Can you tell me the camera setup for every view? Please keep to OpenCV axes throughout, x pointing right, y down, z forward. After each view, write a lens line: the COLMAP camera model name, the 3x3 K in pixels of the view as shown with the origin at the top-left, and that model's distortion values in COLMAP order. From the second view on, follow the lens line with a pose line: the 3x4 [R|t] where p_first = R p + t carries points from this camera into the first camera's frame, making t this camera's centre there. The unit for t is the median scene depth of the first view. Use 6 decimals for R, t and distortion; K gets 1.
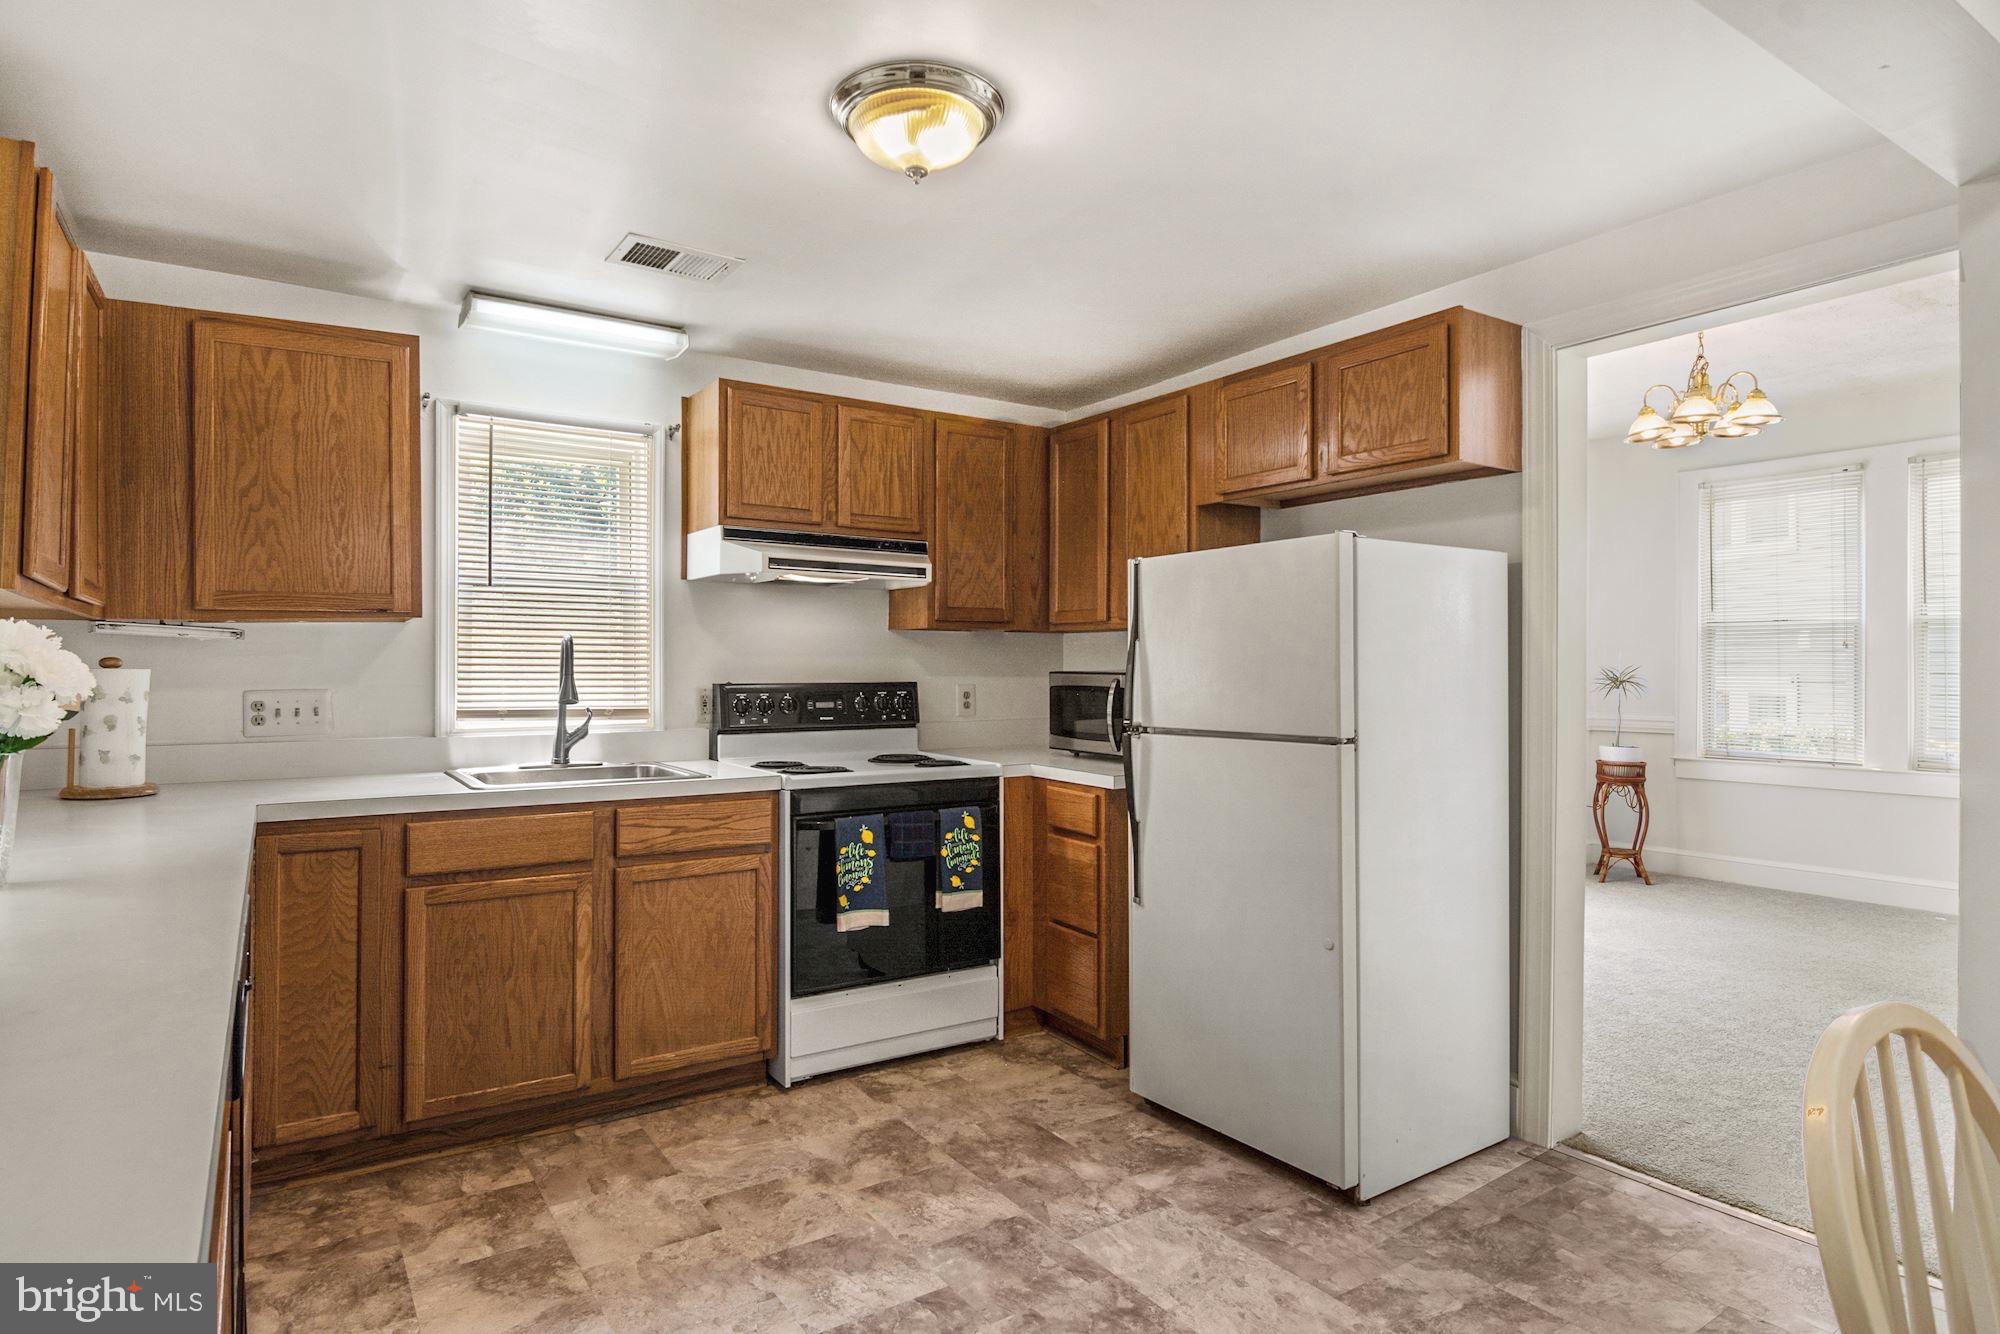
lens RADIAL K [[1072.8, 0, 1000.0], [0, 1072.8, 667.0], [0, 0, 1]] dist [0.004930, -0.016440]
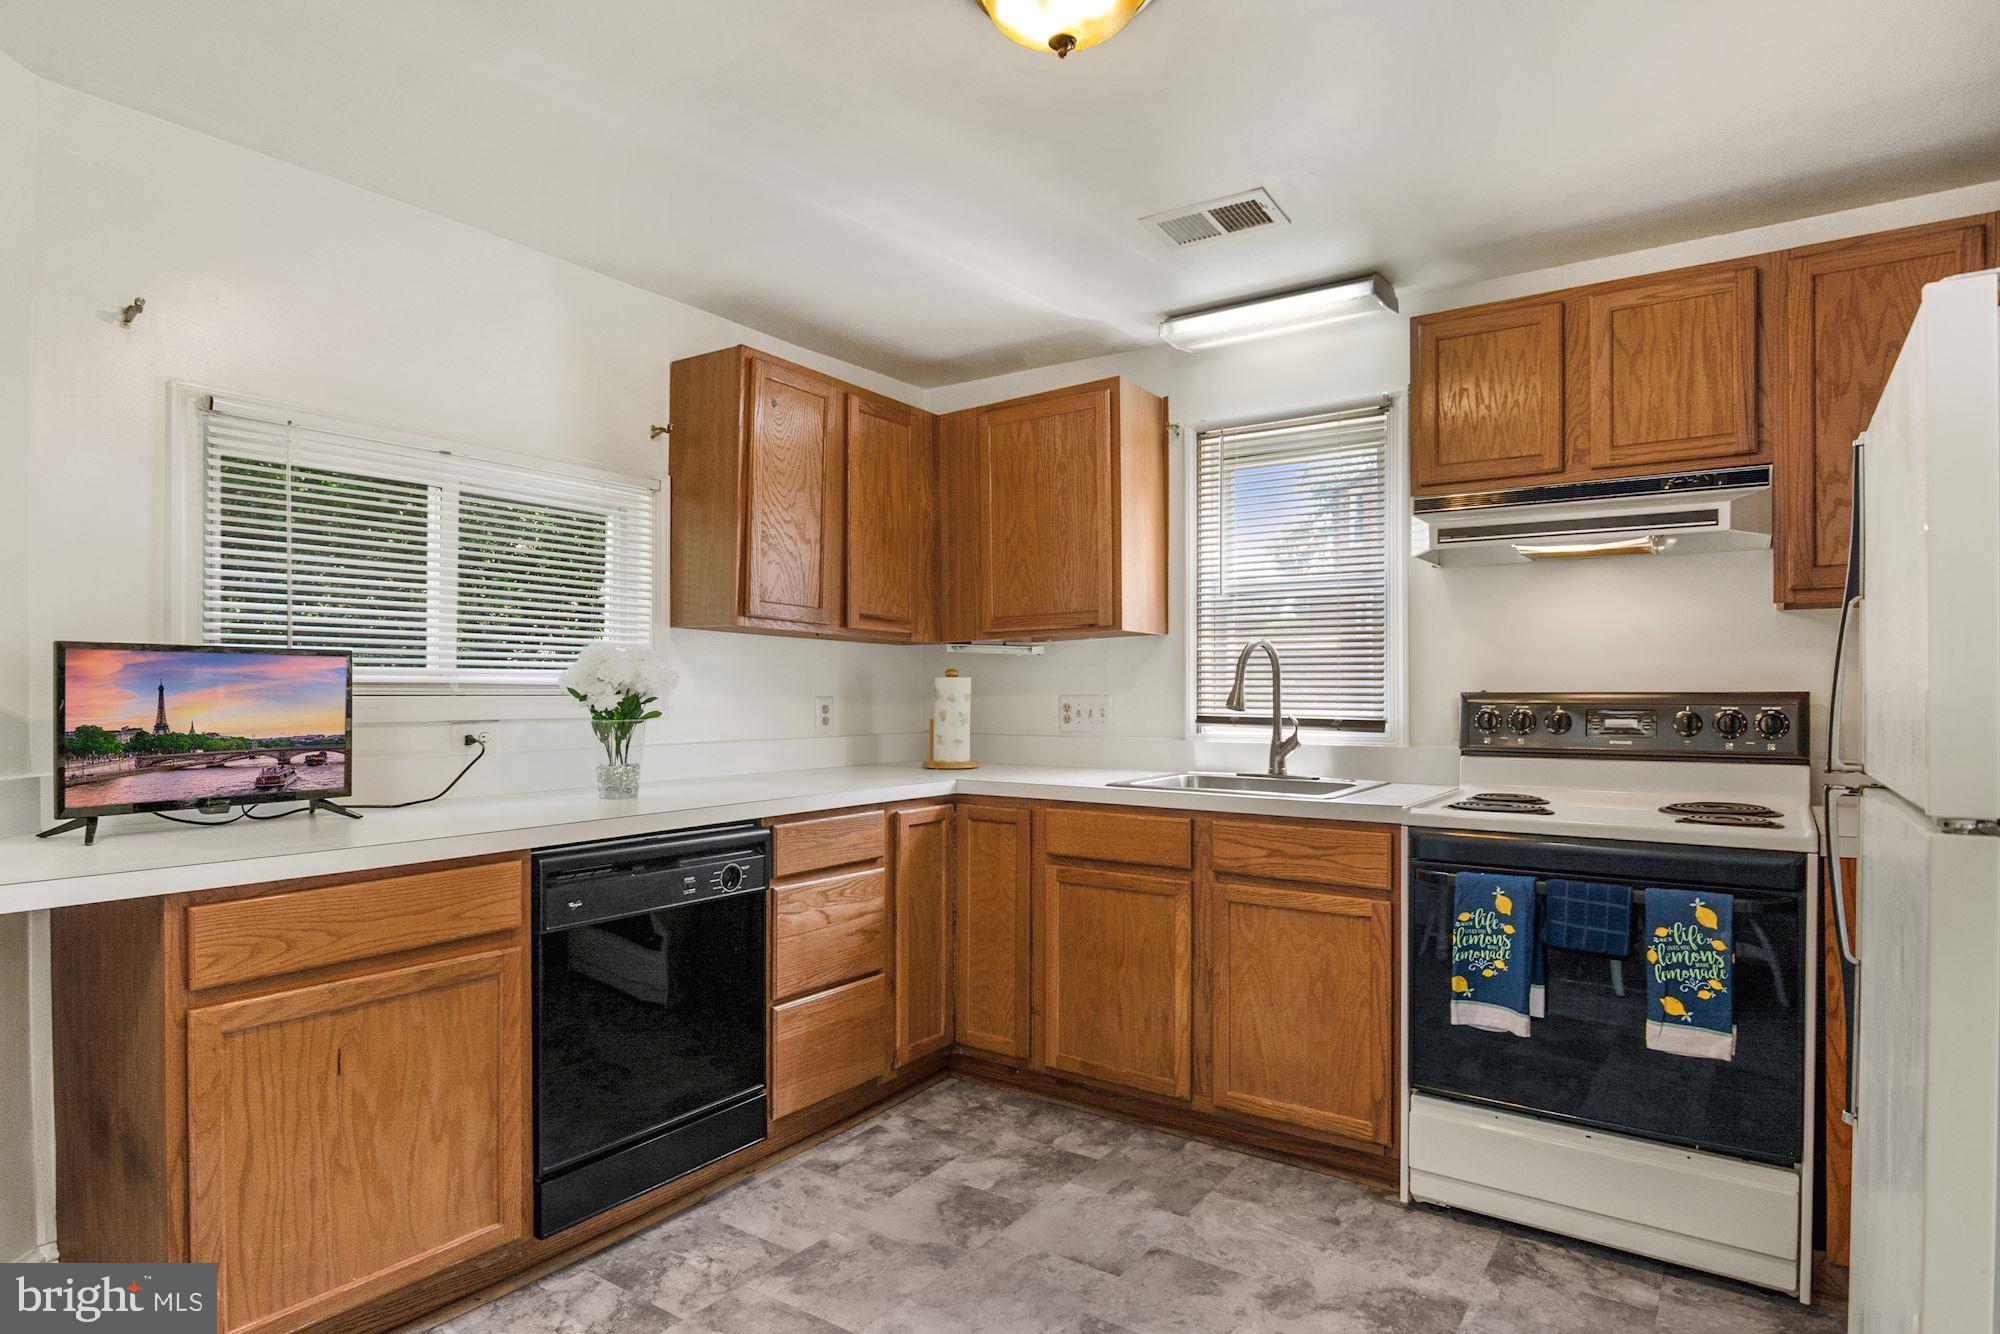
lens RADIAL K [[1120.1, 0, 1001.5], [0, 1120.1, 699.8], [0, 0, 1]] dist [0.002793, -0.019228]
pose [[0.357011, 0.007271, -0.934072, 0.486042], [0.003767, 0.999950, 0.009223, 0.015008], [0.934092, -0.006811, 0.356966, 0.457089]]
